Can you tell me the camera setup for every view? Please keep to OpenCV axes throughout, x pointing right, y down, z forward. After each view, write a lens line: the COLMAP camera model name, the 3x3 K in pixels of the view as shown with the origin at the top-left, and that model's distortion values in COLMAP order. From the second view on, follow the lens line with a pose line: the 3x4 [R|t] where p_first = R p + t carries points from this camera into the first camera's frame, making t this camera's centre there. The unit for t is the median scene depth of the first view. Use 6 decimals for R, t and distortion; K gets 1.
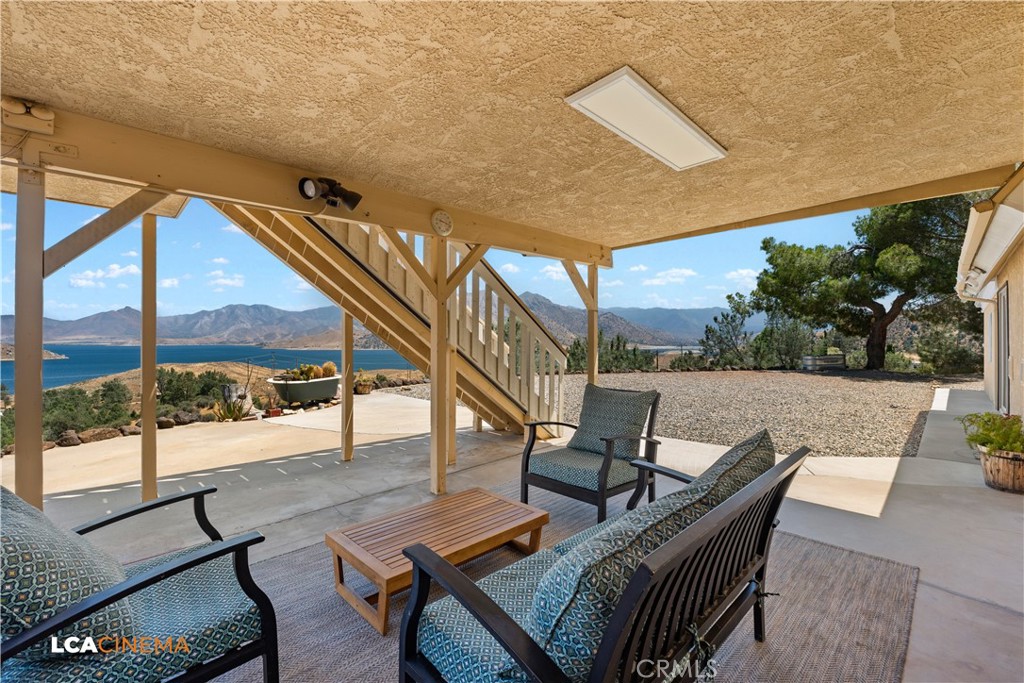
lens RADIAL K [[453.8, 0, 512.0], [0, 453.8, 341.5], [0, 0, 1]] dist [-0.005392, -0.000317]
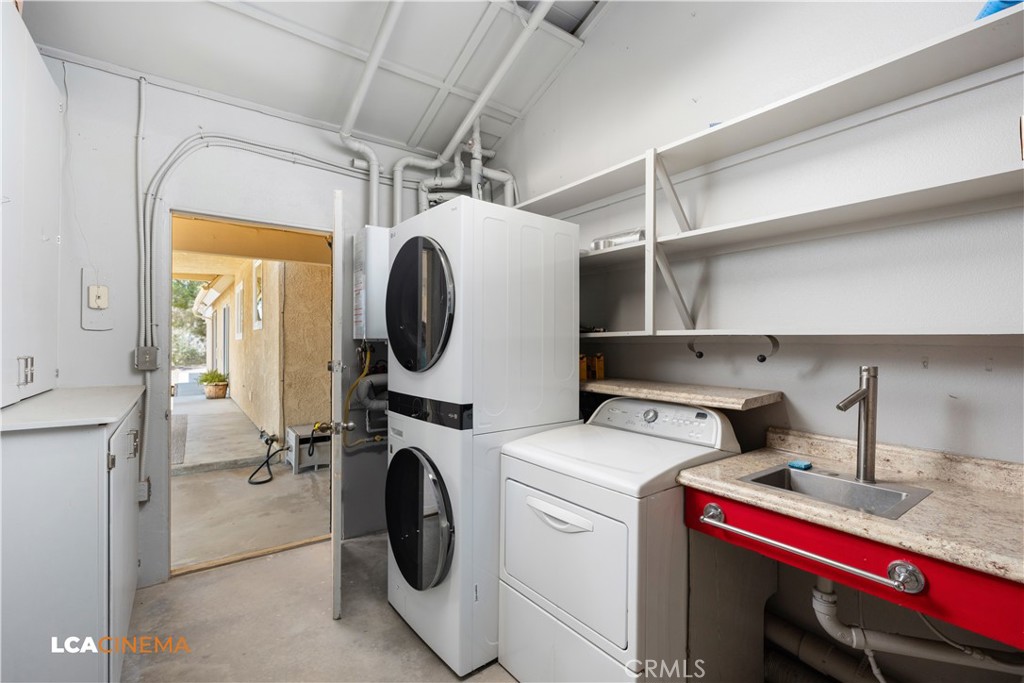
lens RADIAL K [[453.8, 0, 512.0], [0, 453.8, 341.5], [0, 0, 1]] dist [-0.005392, -0.000317]
pose [[0.169220, 0.003990, 0.985570, -0.159594], [0.000678, 0.999991, -0.004165, 0.004045], [-0.985578, 0.001373, 0.169216, -0.153502]]
